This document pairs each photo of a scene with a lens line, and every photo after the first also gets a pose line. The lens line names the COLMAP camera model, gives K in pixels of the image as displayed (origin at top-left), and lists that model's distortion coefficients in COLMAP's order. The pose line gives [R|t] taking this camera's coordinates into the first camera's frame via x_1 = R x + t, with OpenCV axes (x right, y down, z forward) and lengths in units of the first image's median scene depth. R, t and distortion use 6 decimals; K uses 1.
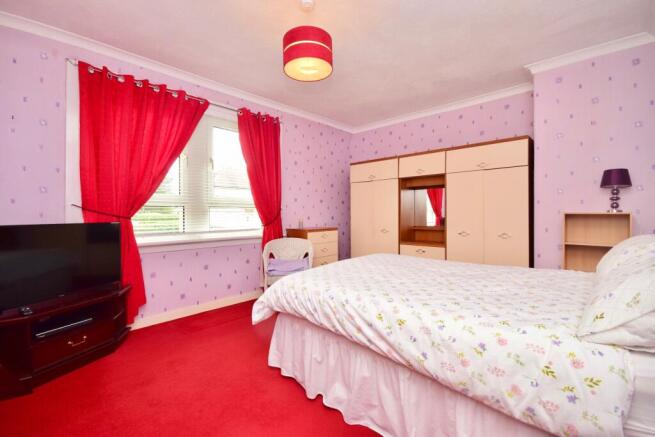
lens RADIAL K [[285.0, 0, 328.4], [0, 285.0, 217.4], [0, 0, 1]] dist [-0.012845, -0.005116]
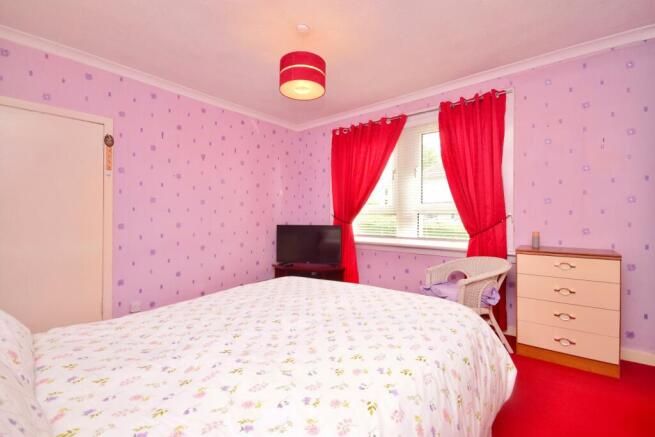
lens RADIAL K [[285.0, 0, 331.3], [0, 285.0, 217.0], [0, 0, 1]] dist [-0.012845, -0.005116]
pose [[0.067805, 0.009723, -0.997651, 0.661398], [-0.007264, 0.999931, 0.009251, -0.037010], [0.997672, 0.006620, 0.067870, 0.689973]]
